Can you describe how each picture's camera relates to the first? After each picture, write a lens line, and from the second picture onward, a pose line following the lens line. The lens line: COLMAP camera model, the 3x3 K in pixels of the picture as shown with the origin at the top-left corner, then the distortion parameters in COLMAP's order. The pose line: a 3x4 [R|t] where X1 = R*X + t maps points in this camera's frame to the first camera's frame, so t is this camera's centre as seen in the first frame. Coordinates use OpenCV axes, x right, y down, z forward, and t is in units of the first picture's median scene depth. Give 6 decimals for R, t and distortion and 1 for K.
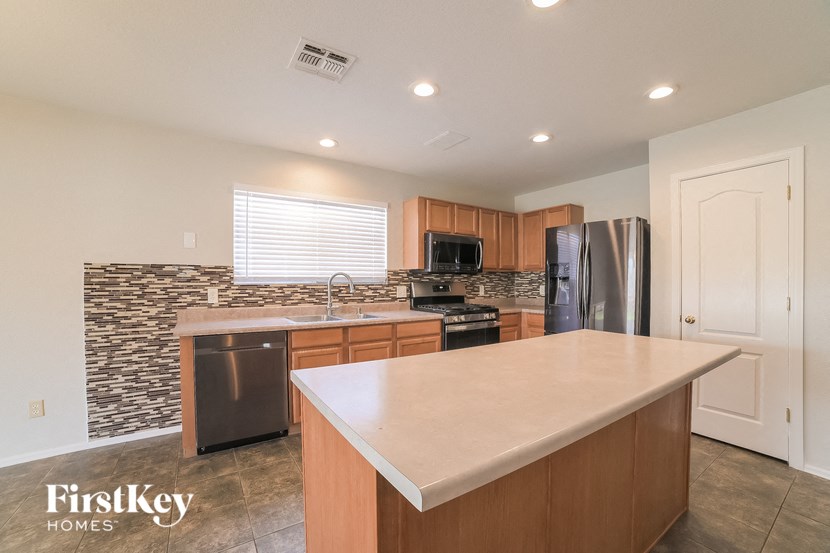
lens RADIAL K [[346.0, 0, 414.5], [0, 346.0, 280.8], [0, 0, 1]] dist [-0.047989, 0.000045]
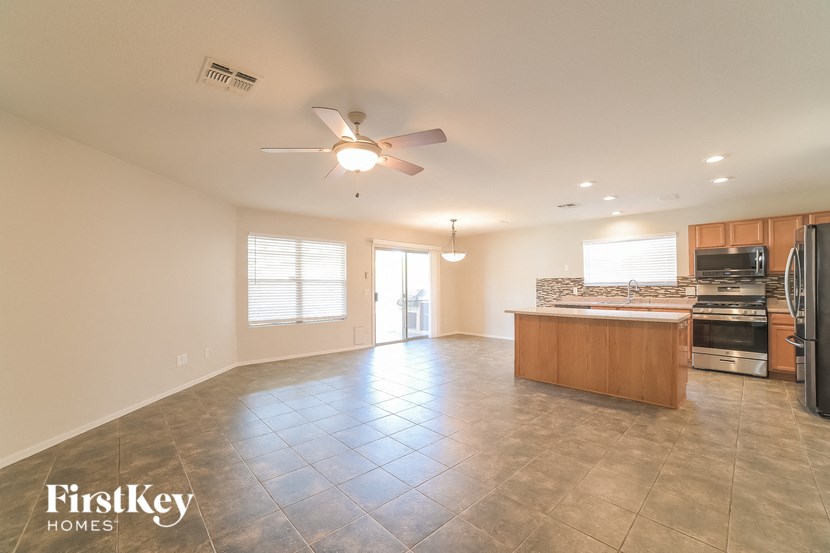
lens RADIAL K [[346.0, 0, 414.5], [0, 346.0, 280.8], [0, 0, 1]] dist [-0.047989, 0.000045]
pose [[0.165073, -0.016698, -0.986140, 1.320821], [0.003635, 0.999860, -0.016322, 0.008306], [0.986275, -0.000890, 0.165111, -0.408509]]
